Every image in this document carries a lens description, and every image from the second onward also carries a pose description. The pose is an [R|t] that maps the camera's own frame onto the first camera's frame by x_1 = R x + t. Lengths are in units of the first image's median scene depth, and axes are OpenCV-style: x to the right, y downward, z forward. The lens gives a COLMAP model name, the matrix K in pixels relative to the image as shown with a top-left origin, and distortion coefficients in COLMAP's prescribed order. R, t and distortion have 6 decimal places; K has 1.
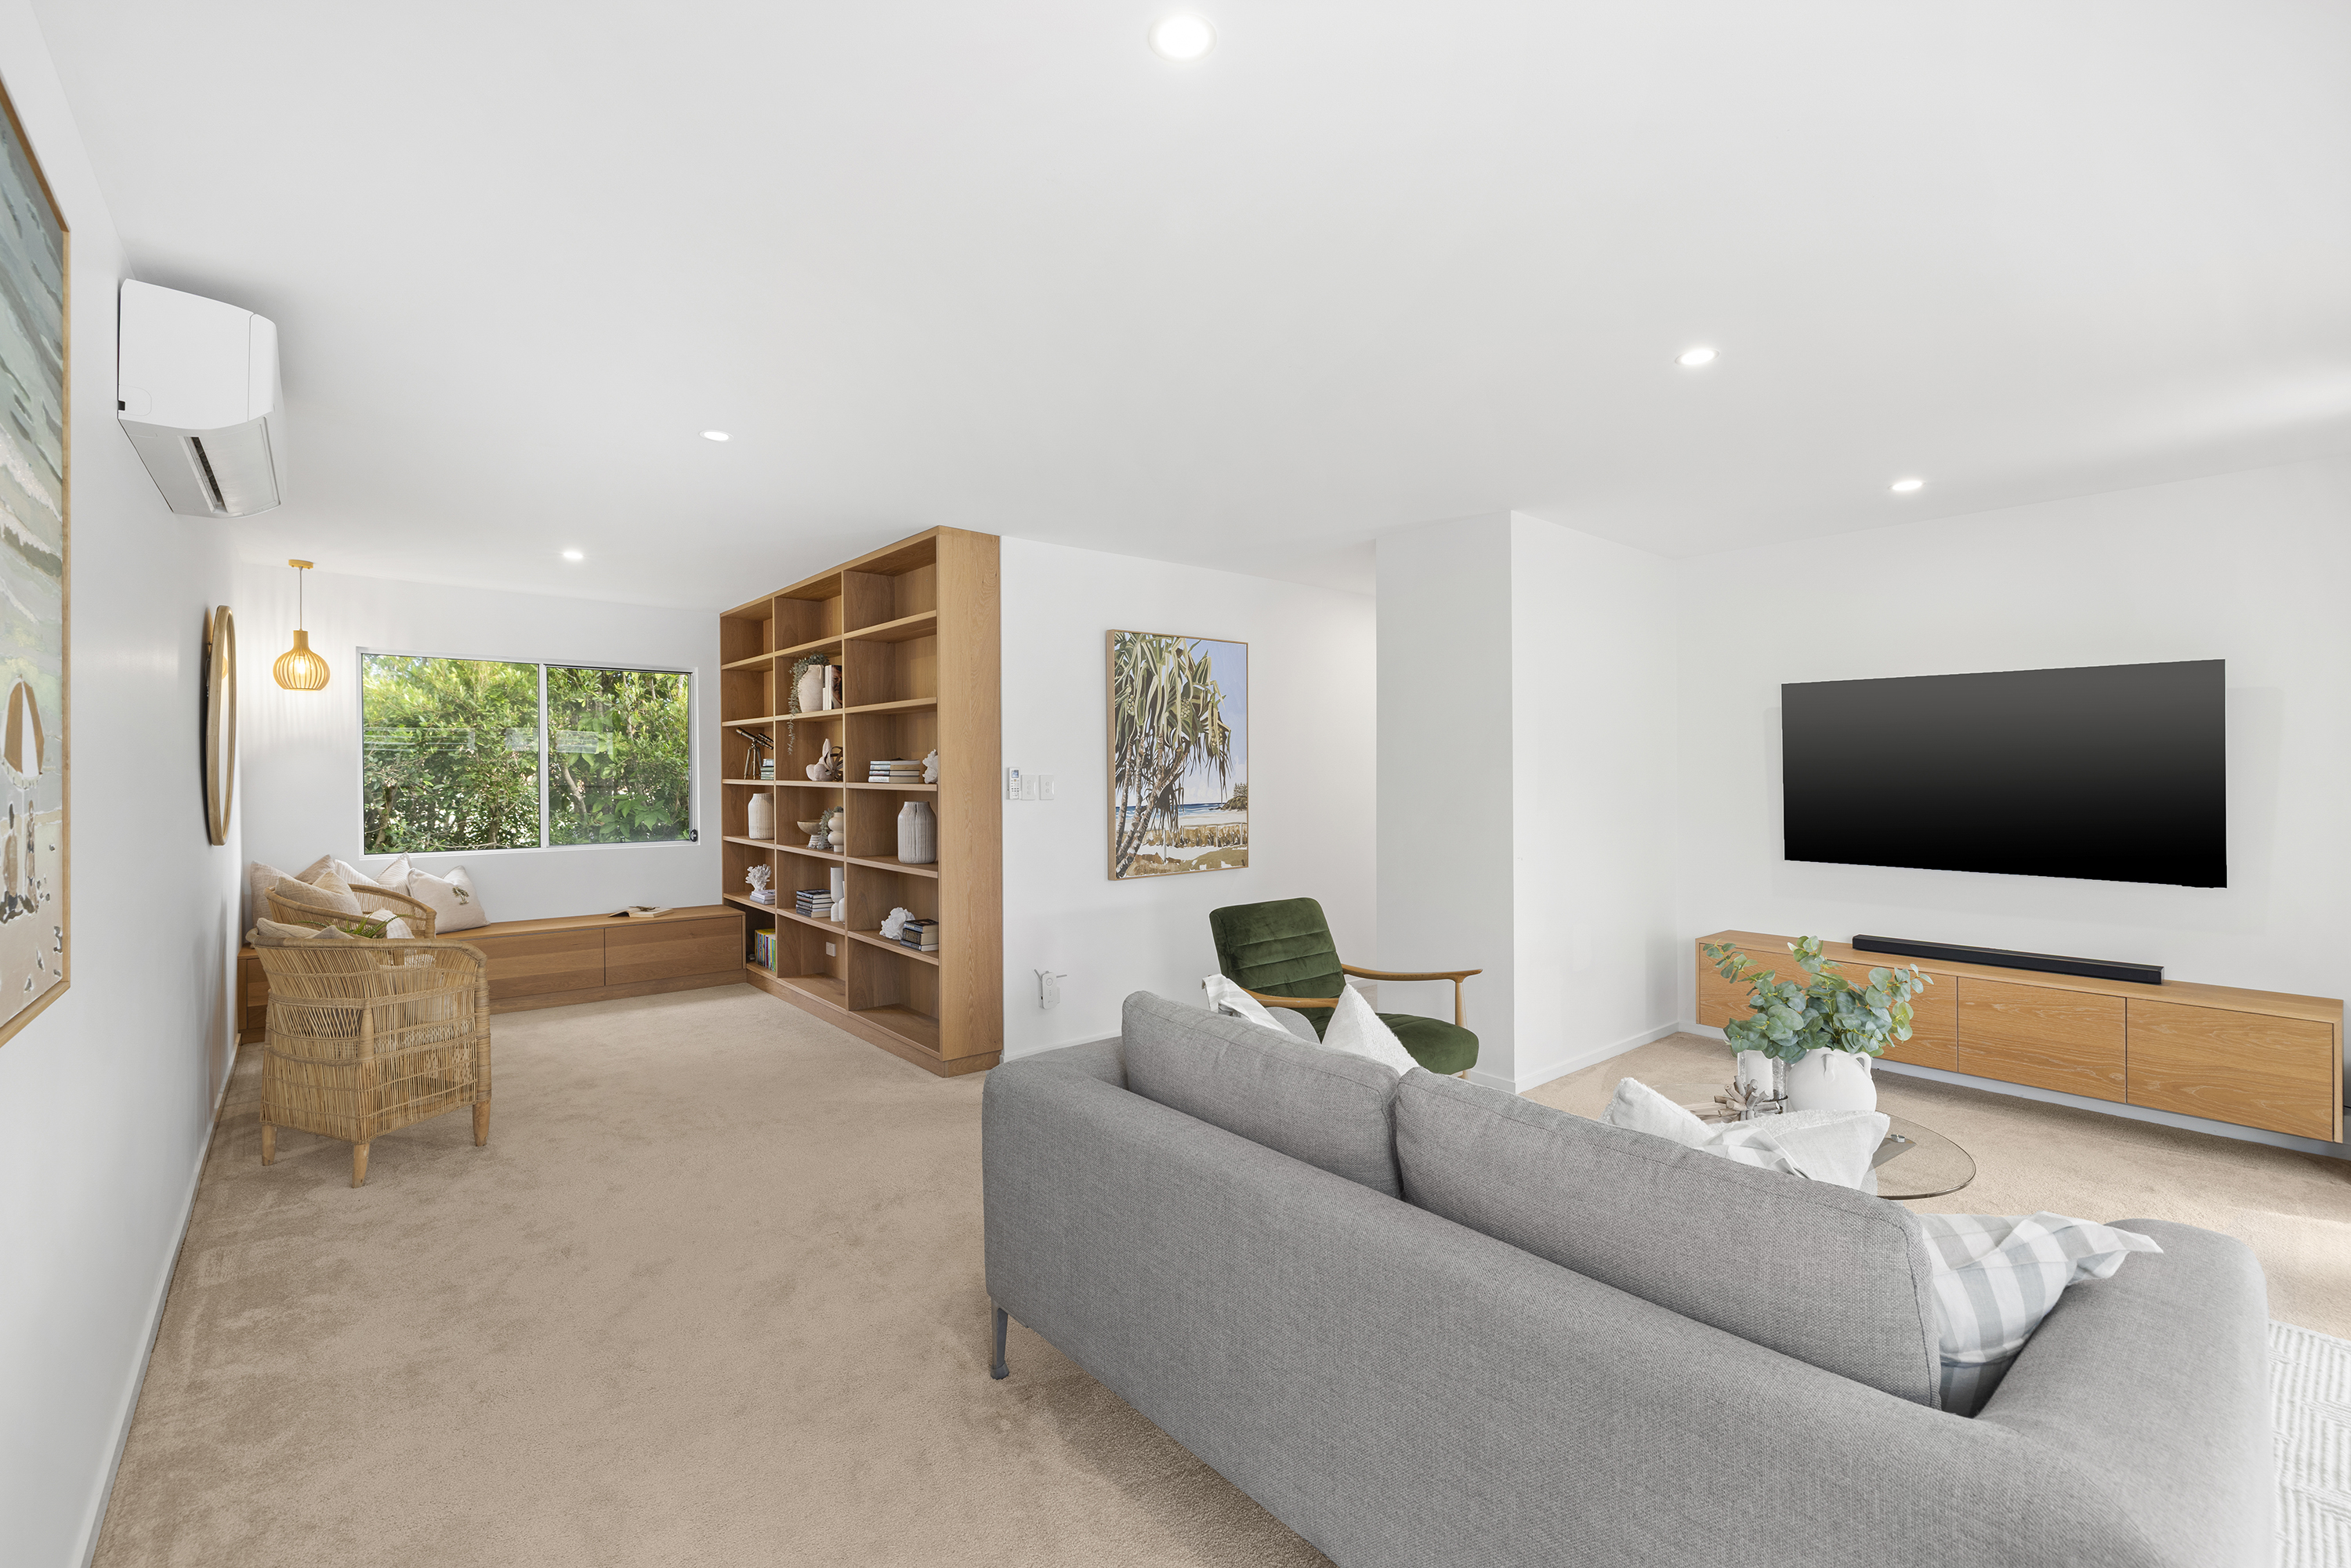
lens RADIAL K [[1015.8, 0, 1179.2], [0, 1015.8, 787.3], [0, 0, 1]] dist [-0.012640, -0.000036]
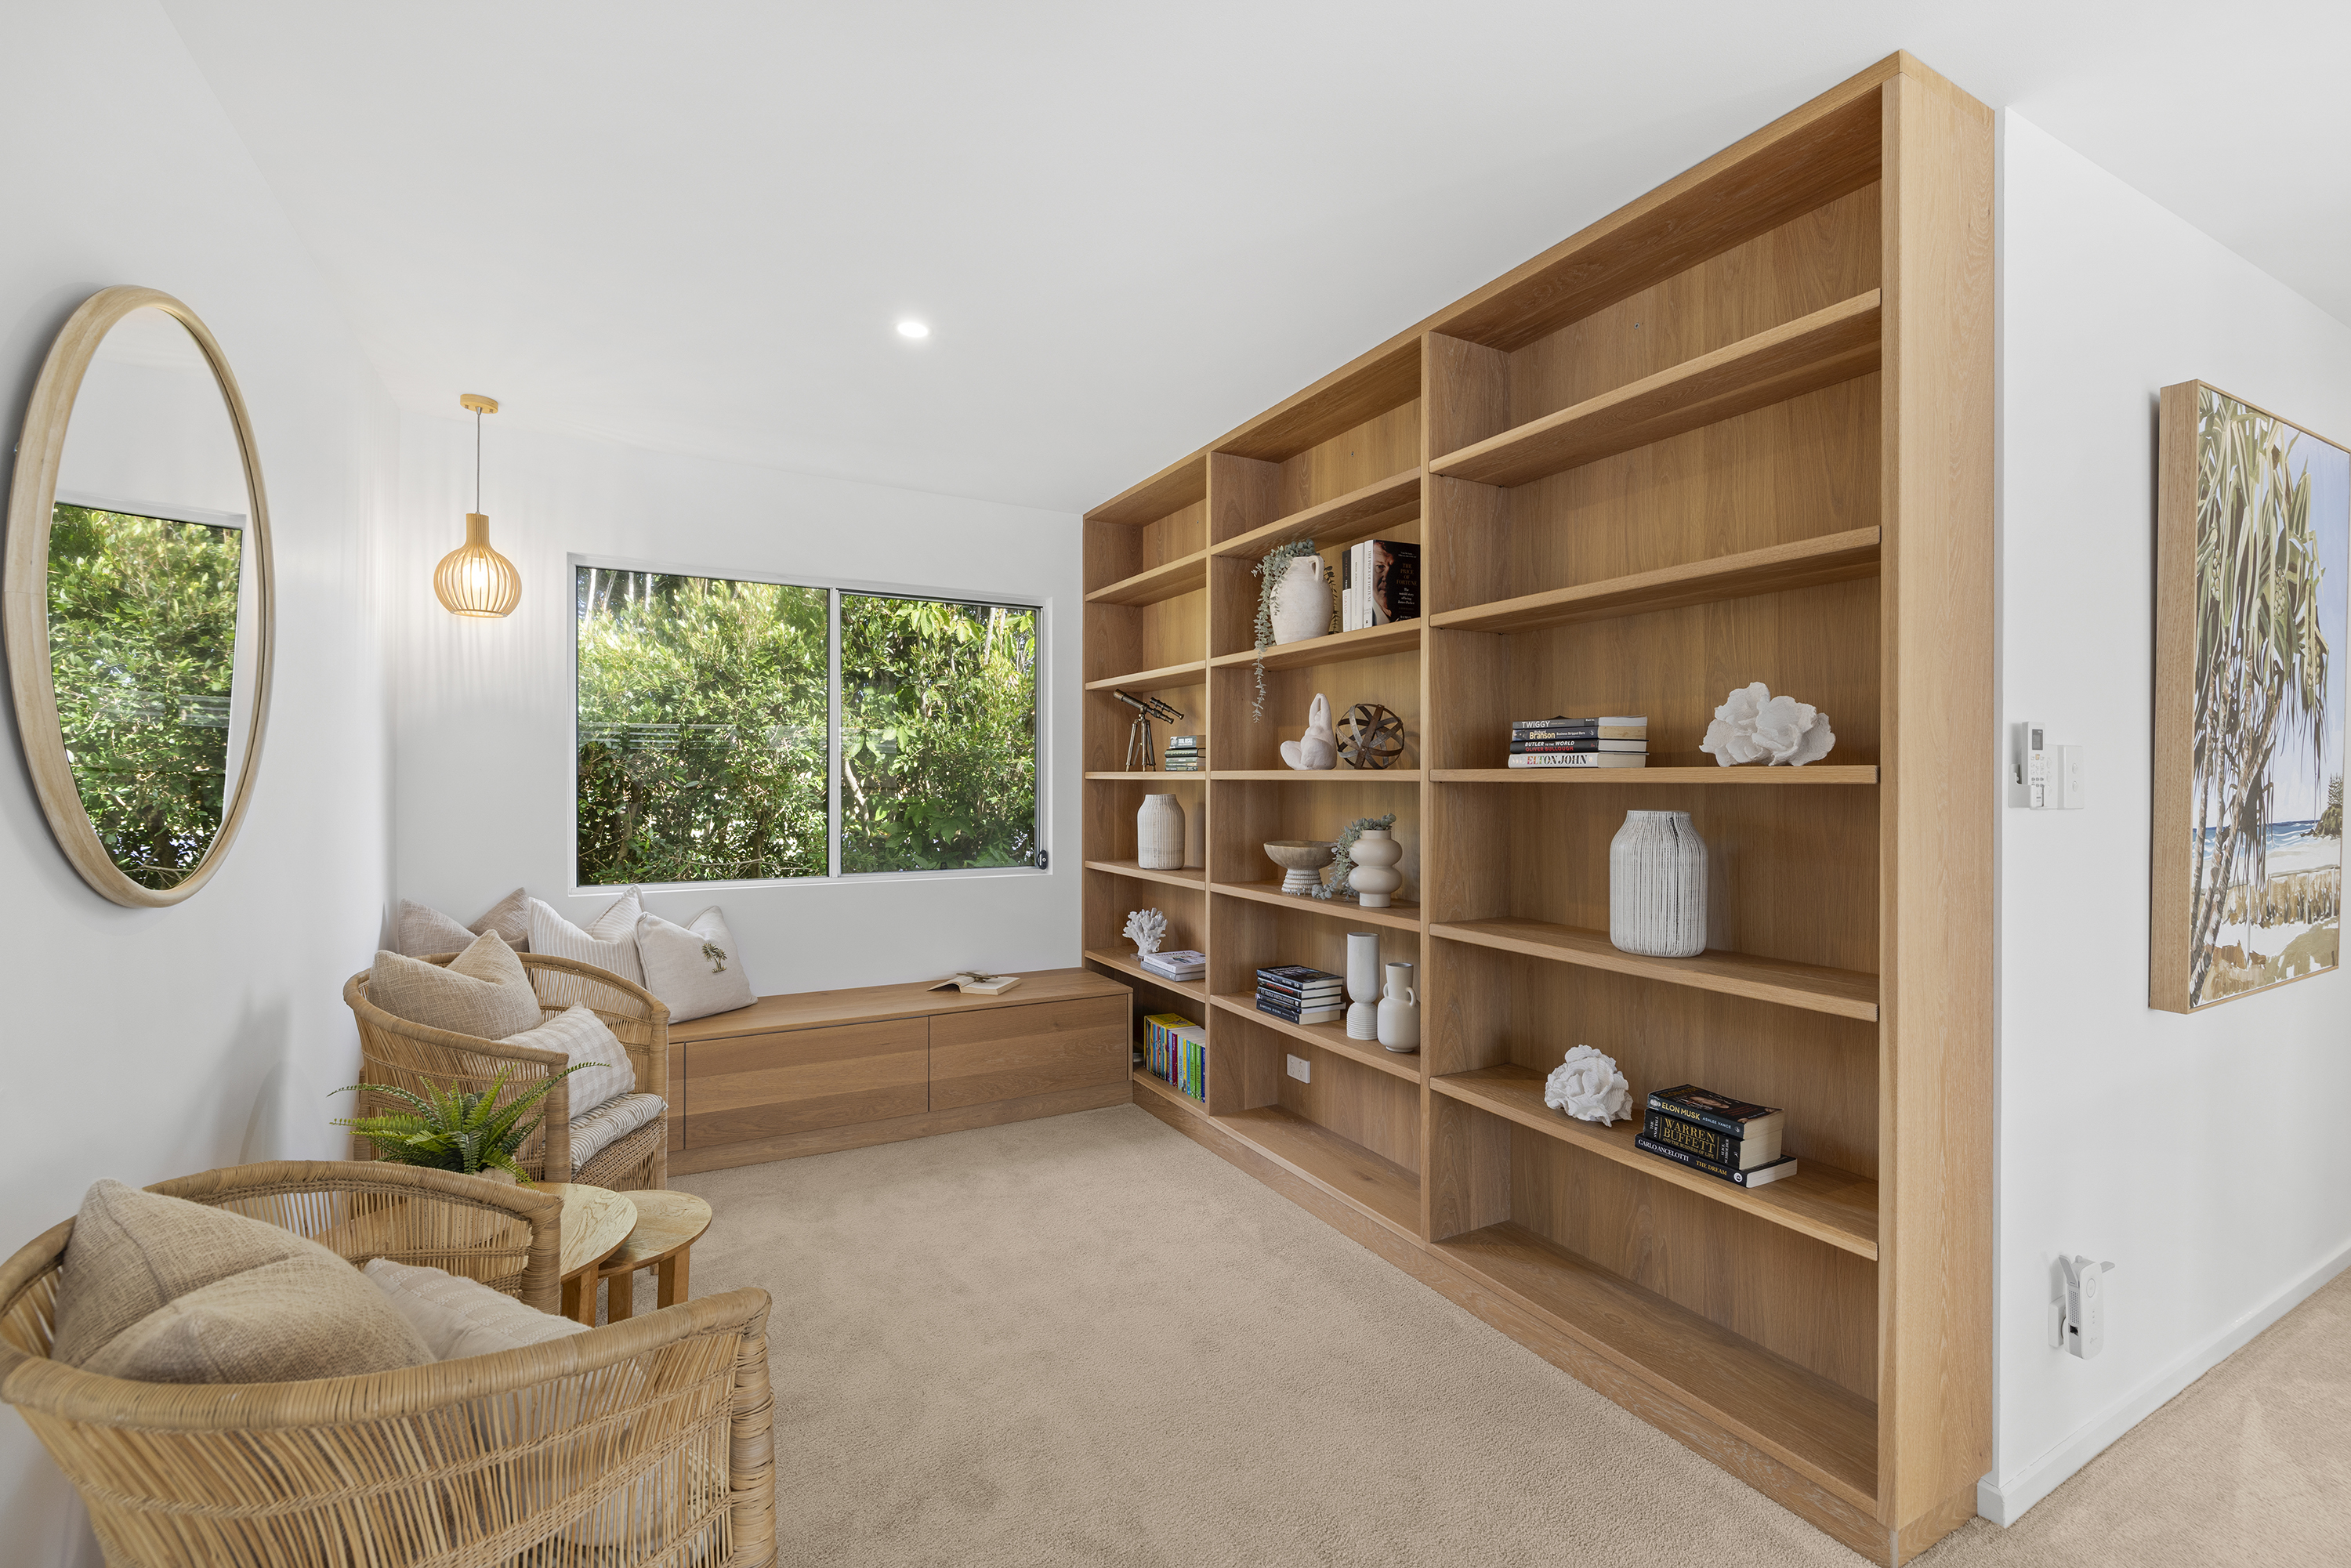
lens RADIAL K [[1015.8, 0, 1176.9], [0, 1015.8, 785.6], [0, 0, 1]] dist [-0.012640, -0.000036]
pose [[0.979901, 0.004403, -0.199437, -0.301711], [-0.006449, 0.999933, -0.009610, 0.007080], [0.199382, 0.010703, 0.979863, 0.433503]]
